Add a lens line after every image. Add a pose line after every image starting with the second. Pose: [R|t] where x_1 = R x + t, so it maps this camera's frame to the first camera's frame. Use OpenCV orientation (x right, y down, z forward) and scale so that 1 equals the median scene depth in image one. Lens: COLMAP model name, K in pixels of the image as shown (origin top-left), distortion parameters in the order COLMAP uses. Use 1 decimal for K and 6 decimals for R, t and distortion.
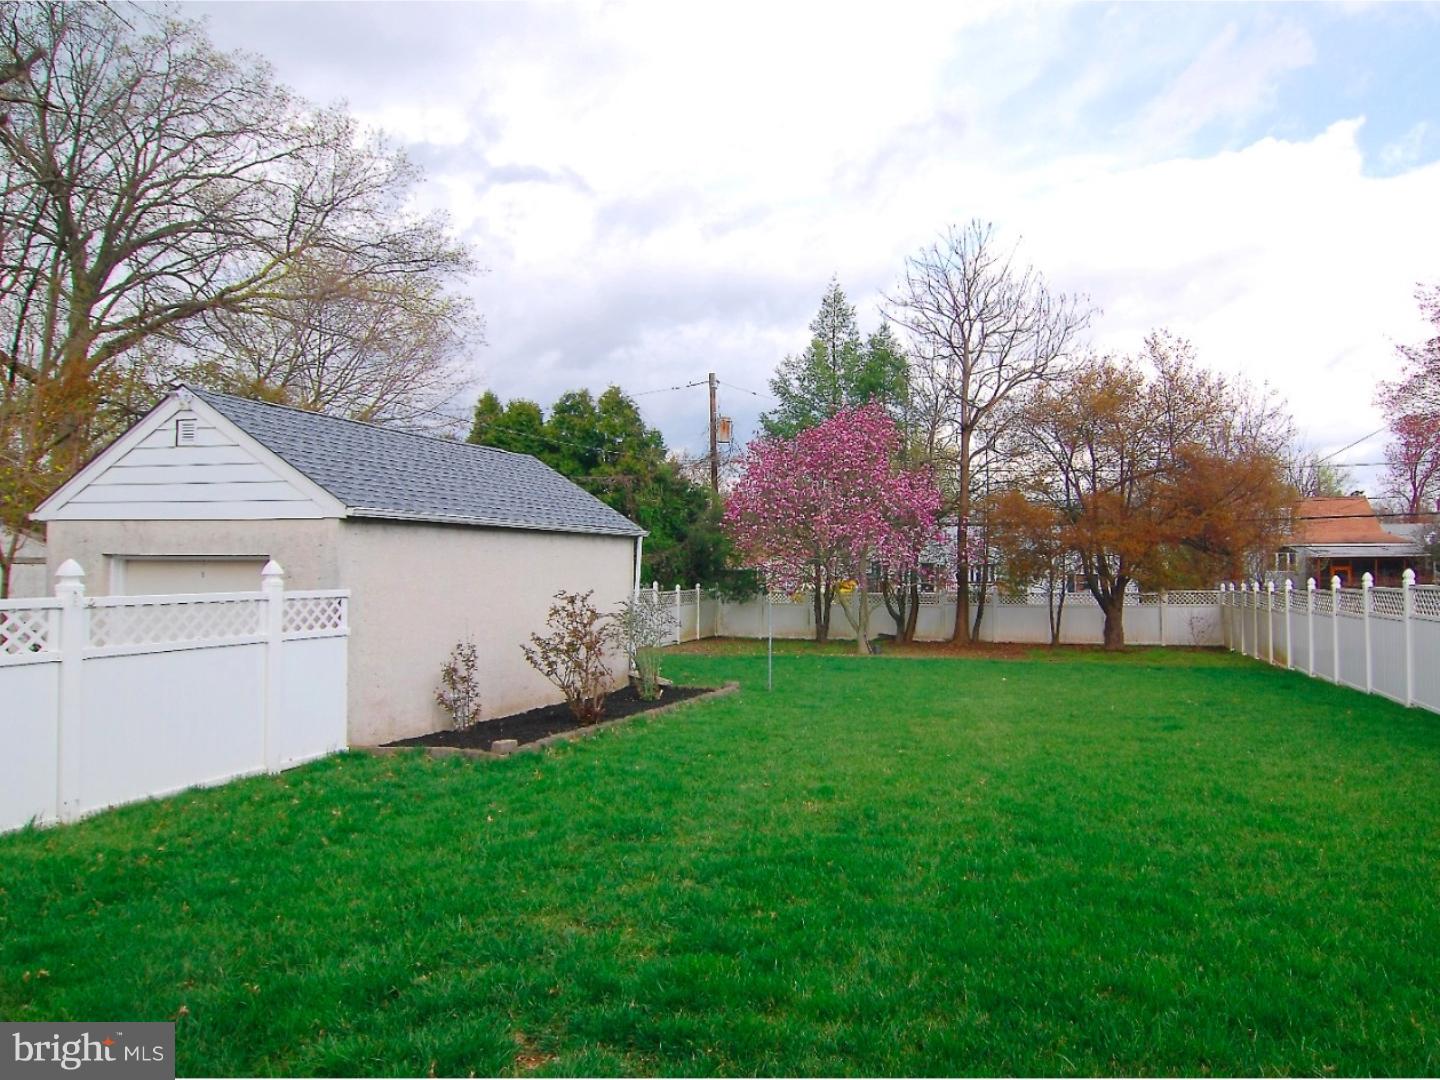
lens RADIAL K [[1066.2, 0, 723.5], [0, 1066.2, 543.3], [0, 0, 1]] dist [-0.016970, -0.003020]
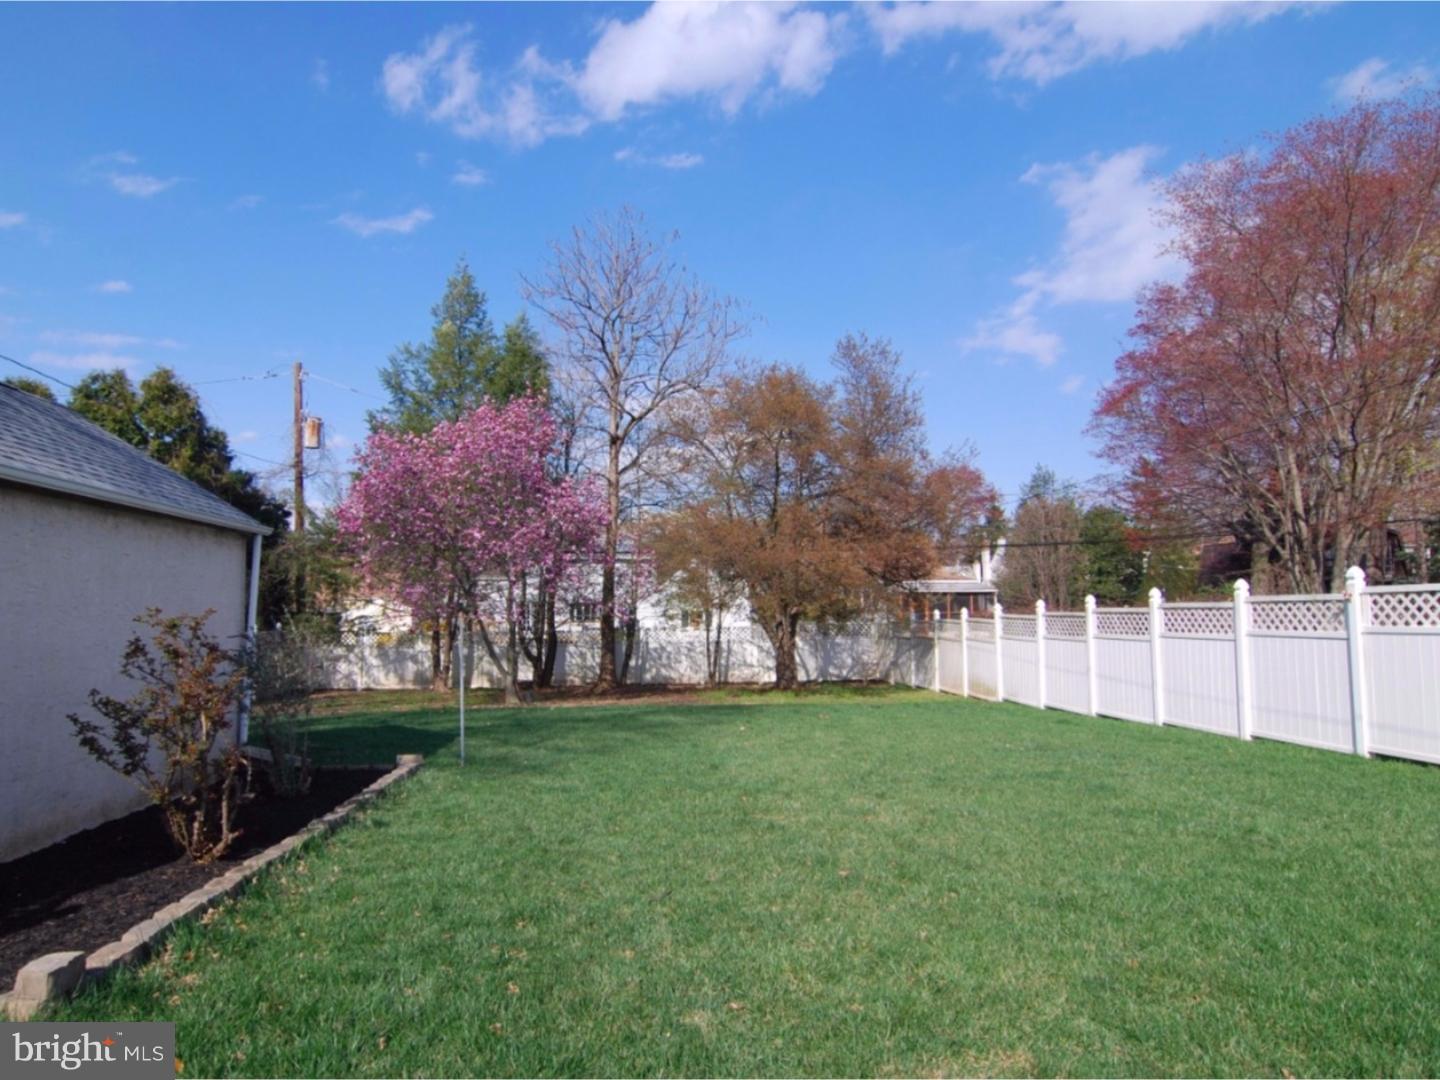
lens RADIAL K [[1066.2, 0, 713.2], [0, 1066.2, 533.1], [0, 0, 1]] dist [-0.016970, -0.003020]
pose [[0.918821, 0.020305, 0.394153, -0.043252], [0.000520, 0.998613, -0.052657, 0.014295], [-0.394675, 0.048587, 0.917535, 0.166390]]
